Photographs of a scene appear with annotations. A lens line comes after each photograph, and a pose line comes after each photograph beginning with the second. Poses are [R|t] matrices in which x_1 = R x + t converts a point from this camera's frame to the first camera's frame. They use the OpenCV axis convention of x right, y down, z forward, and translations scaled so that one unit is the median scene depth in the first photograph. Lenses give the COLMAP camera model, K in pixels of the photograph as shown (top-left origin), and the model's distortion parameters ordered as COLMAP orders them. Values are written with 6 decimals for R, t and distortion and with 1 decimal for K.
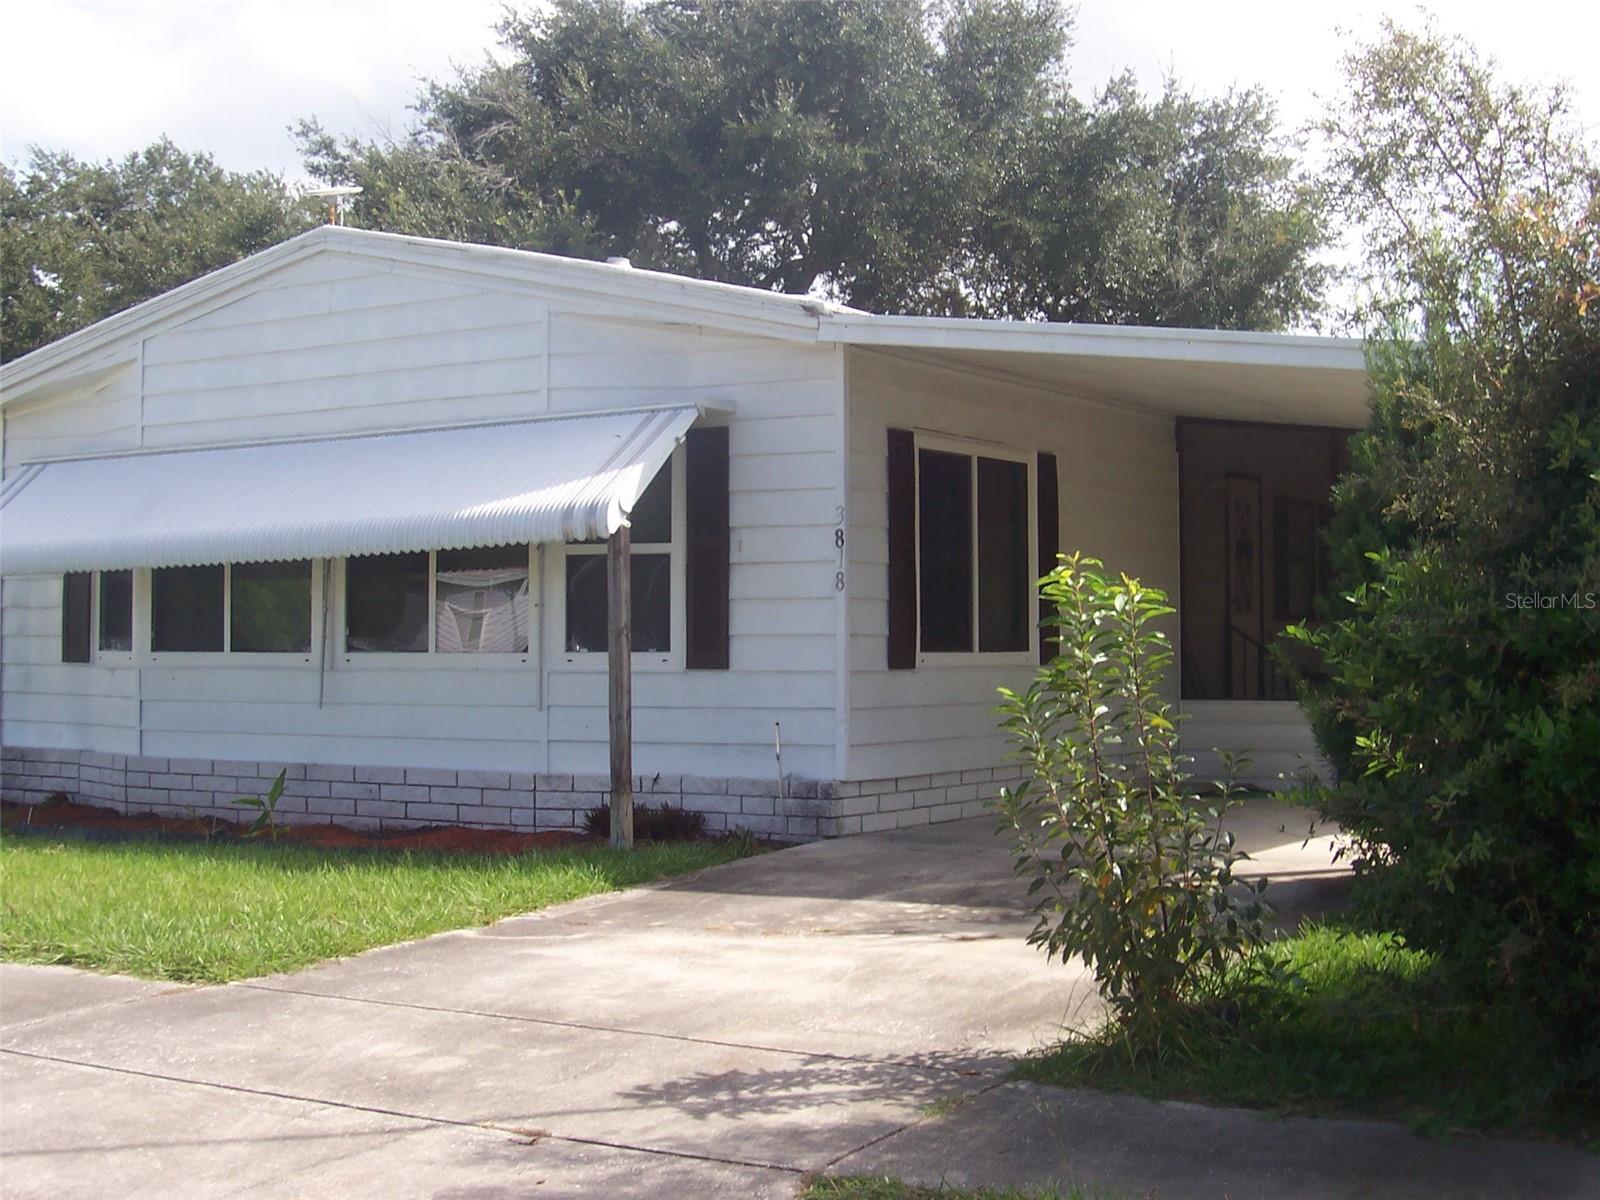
lens RADIAL K [[2171.6, 0, 800.0], [0, 2171.6, 600.0], [0, 0, 1]] dist [-0.132932, 0.590148]
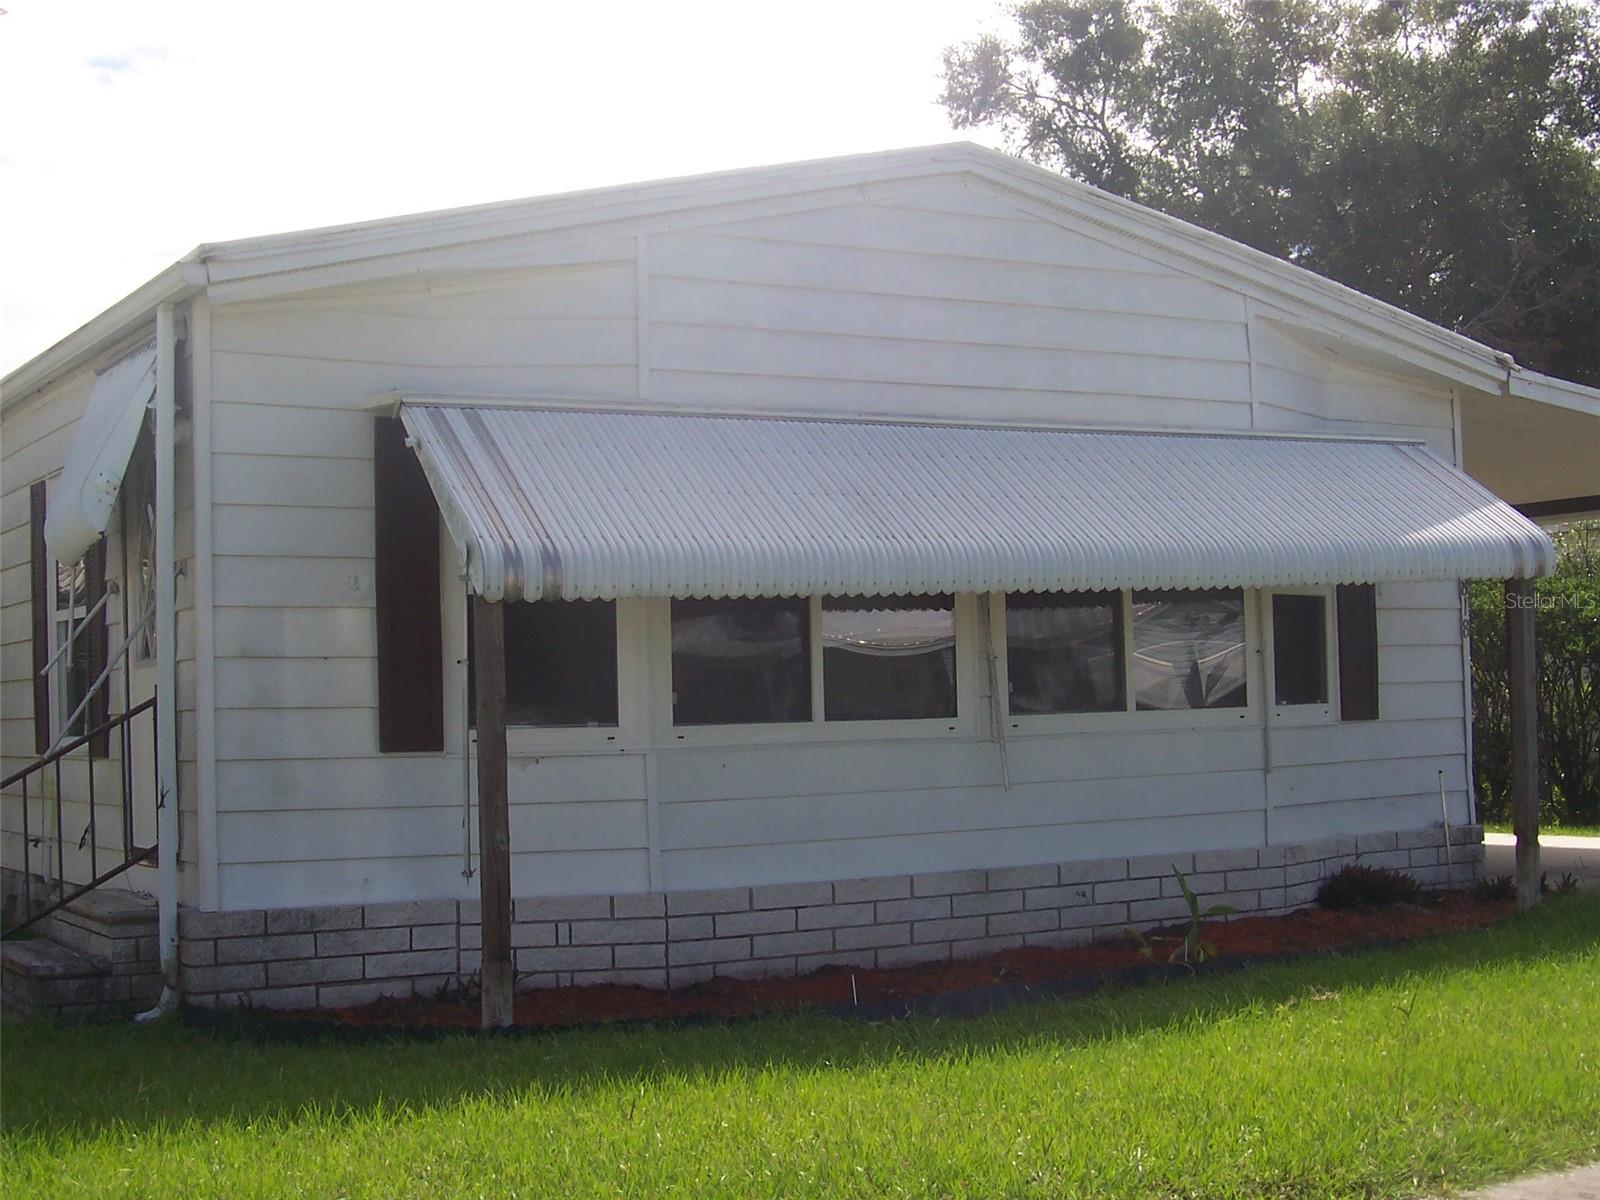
lens RADIAL K [[2265.5, 0, 800.0], [0, 2265.5, 600.0], [0, 0, 1]] dist [-0.171945, 0.190146]
pose [[0.455520, 0.033541, 0.889593, -0.951389], [0.013005, 0.998933, -0.044322, 0.018502], [-0.890130, 0.031759, 0.454598, 0.720236]]
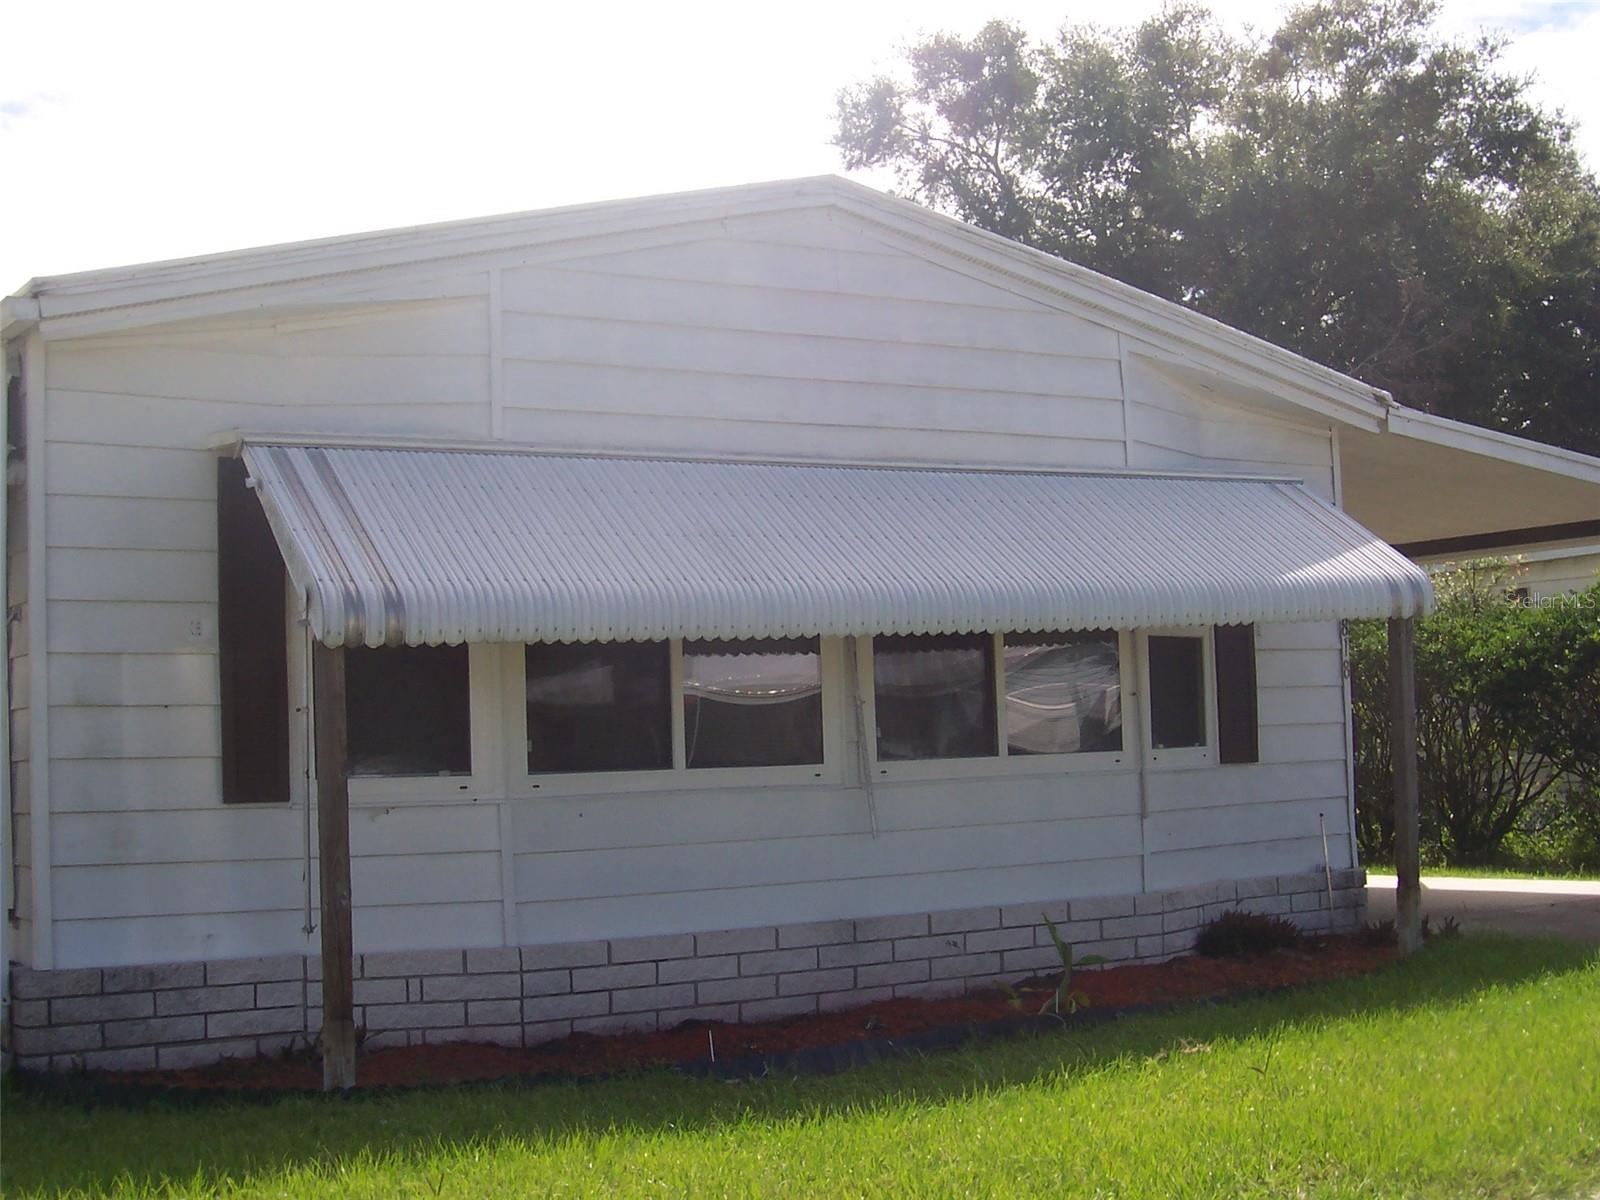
lens RADIAL K [[2265.5, 0, 800.0], [0, 2265.5, 600.0], [0, 0, 1]] dist [-0.171945, 0.190146]
pose [[0.417174, 0.048936, 0.907508, -0.928241], [0.019698, 0.997828, -0.062861, 0.017807], [-0.908613, 0.044100, 0.415304, 0.716496]]
